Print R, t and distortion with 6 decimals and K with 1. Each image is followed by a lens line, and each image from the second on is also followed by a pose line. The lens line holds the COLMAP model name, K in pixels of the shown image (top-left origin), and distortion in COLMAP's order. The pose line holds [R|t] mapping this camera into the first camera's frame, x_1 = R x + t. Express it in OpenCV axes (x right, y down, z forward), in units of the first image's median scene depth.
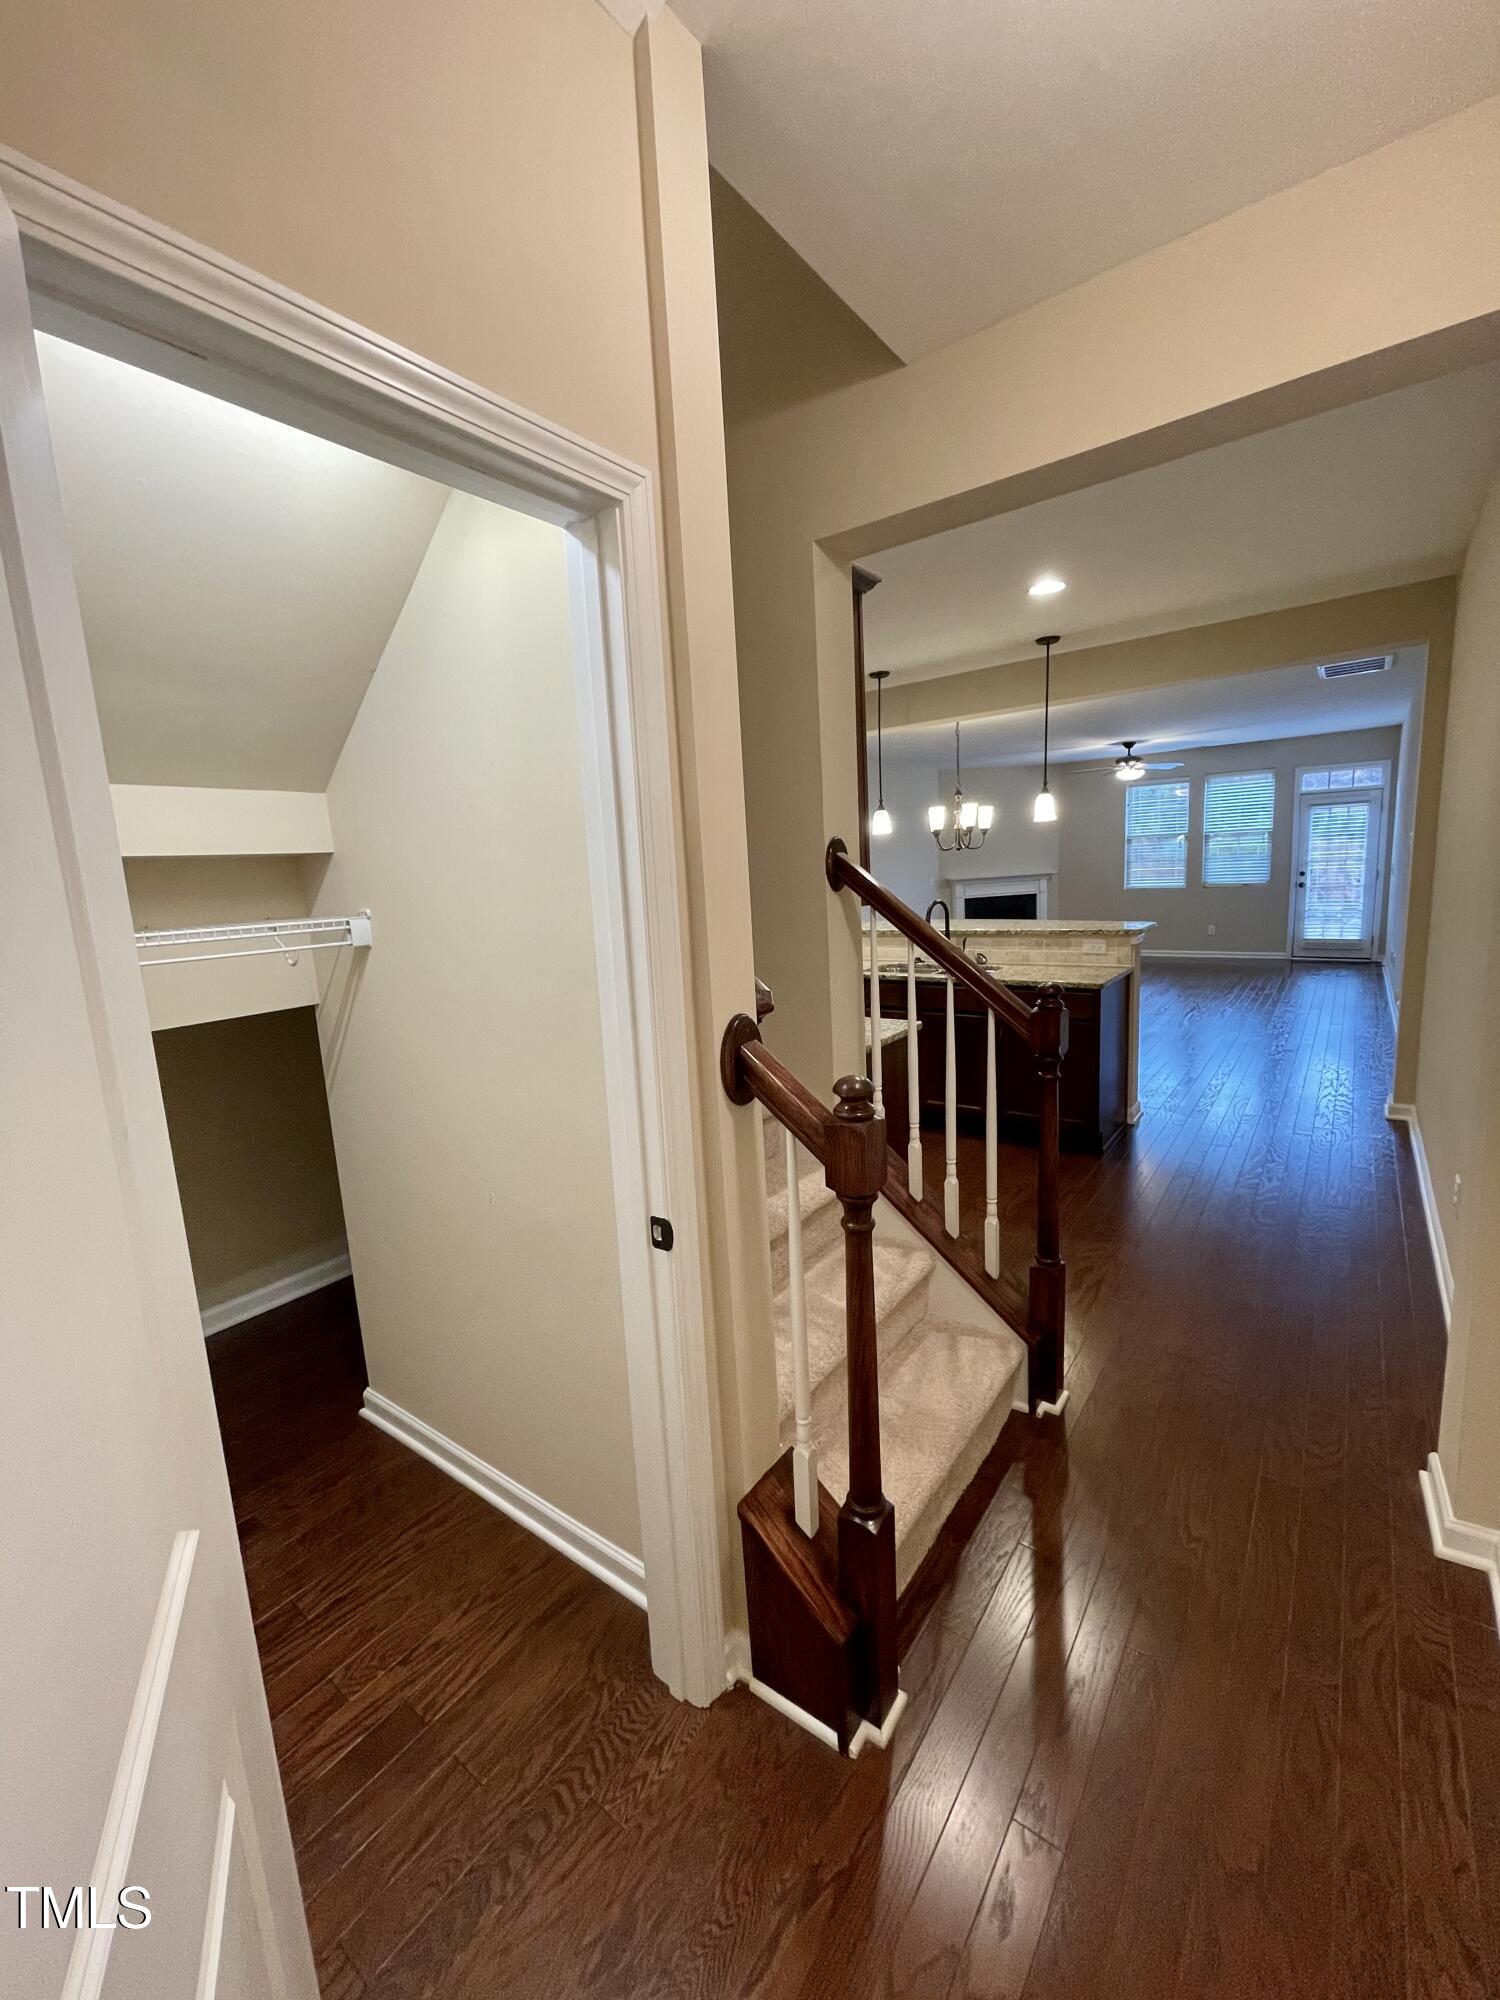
lens RADIAL K [[804.7, 0, 750.0], [0, 804.7, 1000.0], [0, 0, 1]] dist [-0.006369, -0.000030]
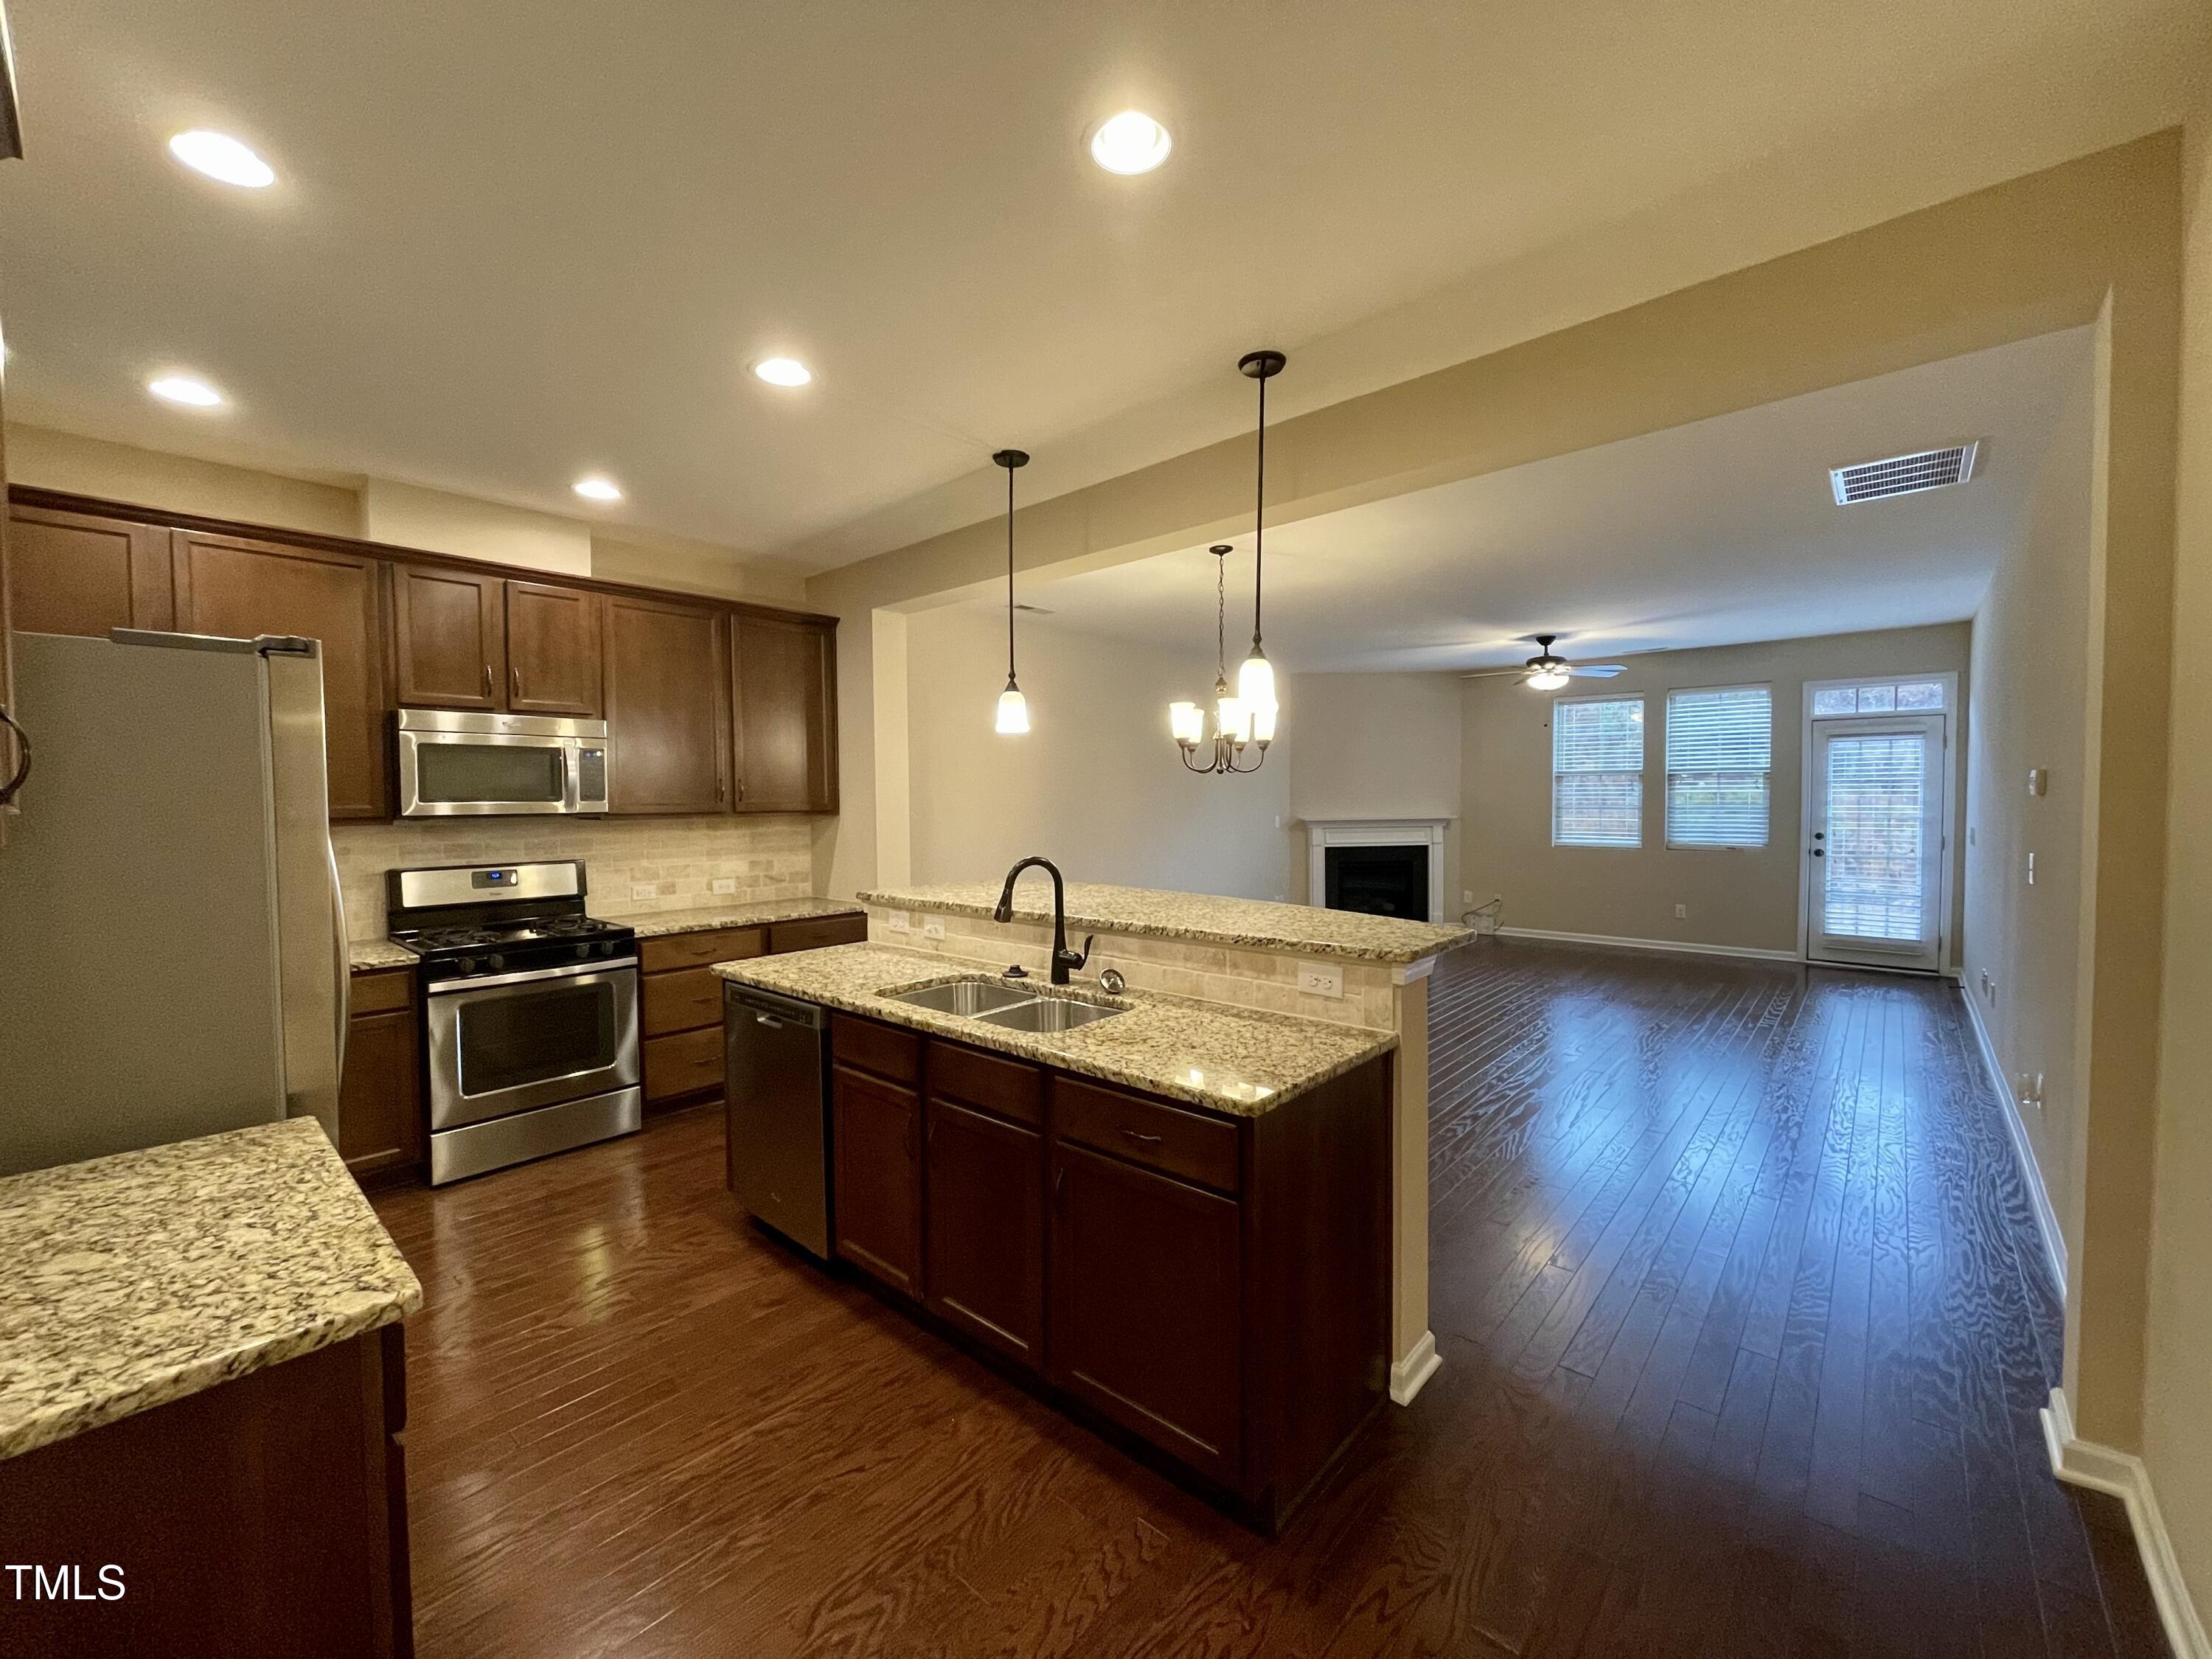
lens RADIAL K [[889.2, 0, 1095.5], [0, 889.2, 835.9], [0, 0, 1]] dist [0.000270, -0.000158]
pose [[0.994906, 0.048476, -0.088384, 0.160579], [-0.058606, 0.991532, -0.115888, -0.037952], [0.082018, 0.120478, 0.989322, 0.226982]]
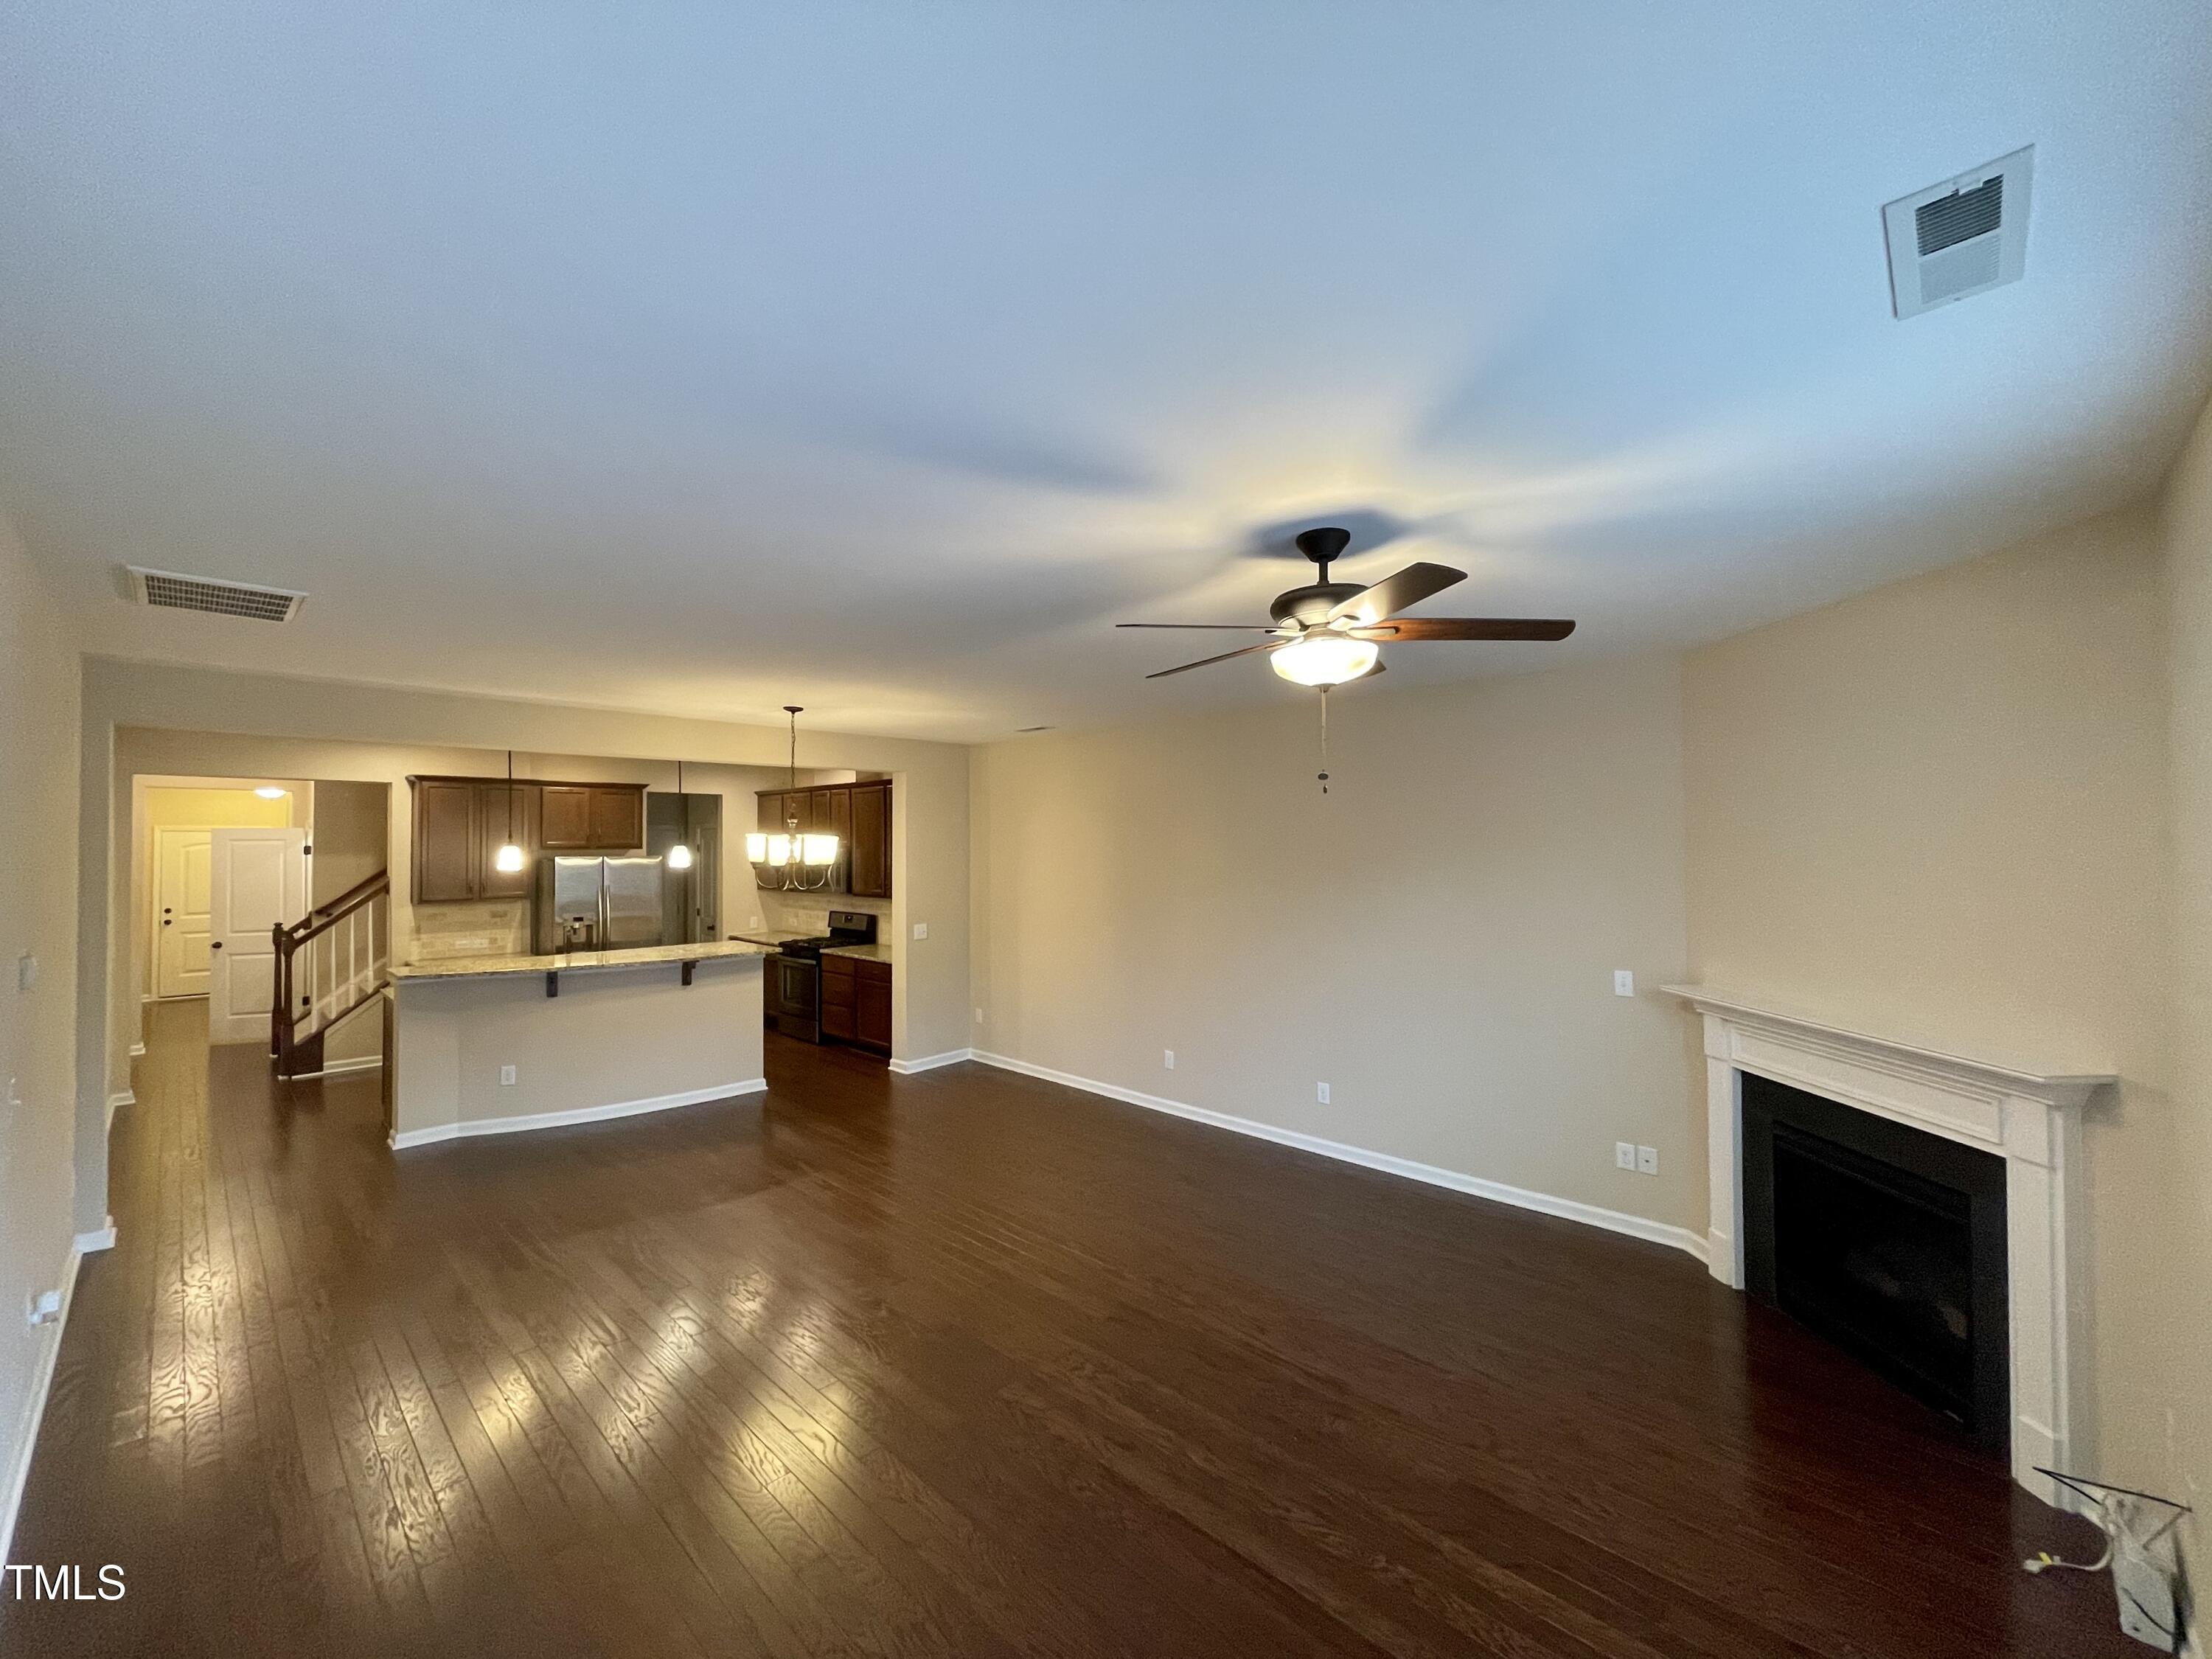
lens RADIAL K [[889.2, 0, 1095.5], [0, 889.2, 835.9], [0, 0, 1]] dist [0.000270, -0.000158]
pose [[-0.130307, 0.030792, -0.990995, 0.752410], [-0.163184, 0.985221, 0.052070, -0.232155], [0.977952, 0.168500, -0.123356, 0.985369]]
